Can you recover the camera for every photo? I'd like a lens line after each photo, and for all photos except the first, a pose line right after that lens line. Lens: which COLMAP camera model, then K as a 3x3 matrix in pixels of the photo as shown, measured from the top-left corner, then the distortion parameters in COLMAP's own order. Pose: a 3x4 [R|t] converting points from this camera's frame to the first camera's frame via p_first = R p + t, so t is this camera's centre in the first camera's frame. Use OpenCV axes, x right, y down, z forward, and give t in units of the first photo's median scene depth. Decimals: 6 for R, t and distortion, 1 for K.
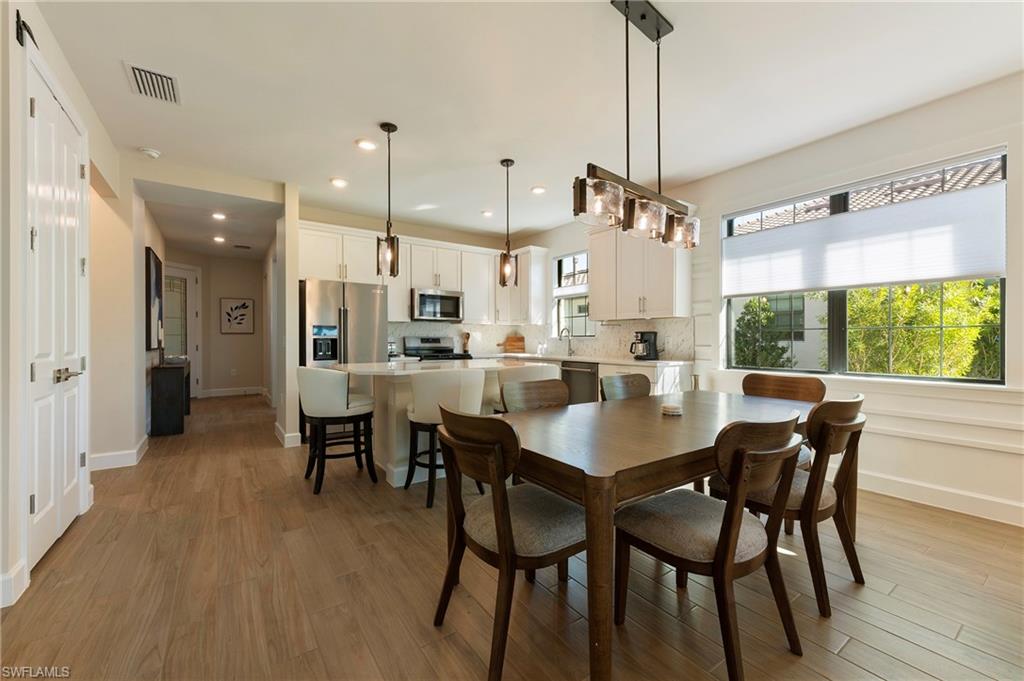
lens RADIAL K [[415.9, 0, 513.5], [0, 415.9, 339.6], [0, 0, 1]] dist [0.002522, -0.000016]
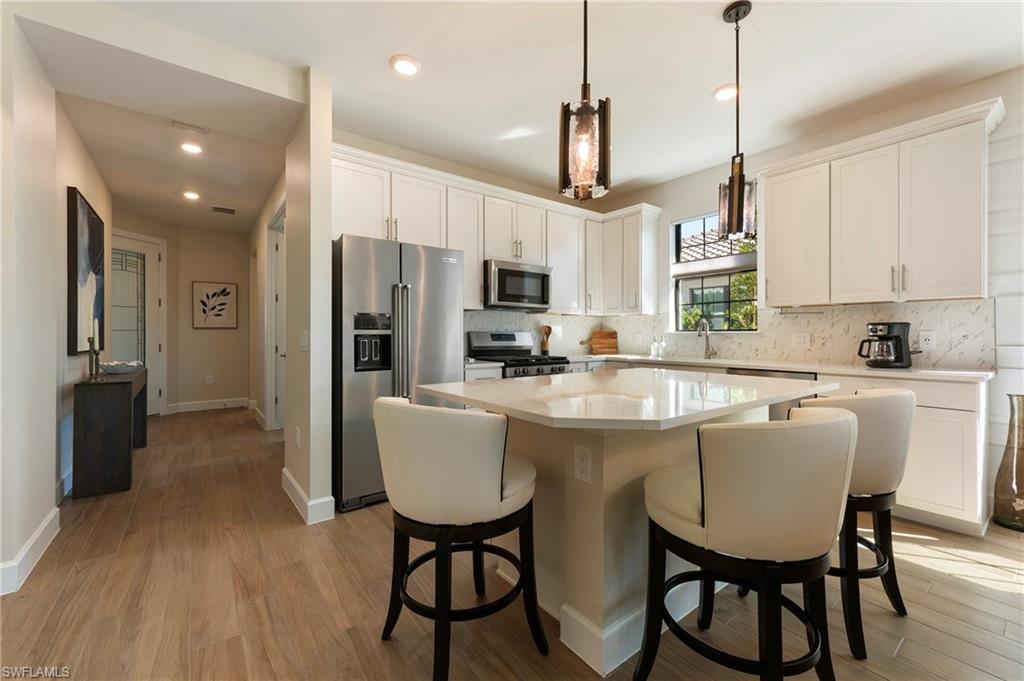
lens RADIAL K [[419.7, 0, 513.7], [0, 419.7, 330.5], [0, 0, 1]] dist [0.003716, -0.000188]
pose [[0.999169, -0.002430, 0.040695, -0.227585], [0.002861, 0.999940, -0.010539, -0.001665], [-0.040667, 0.010646, 0.999116, 0.320185]]
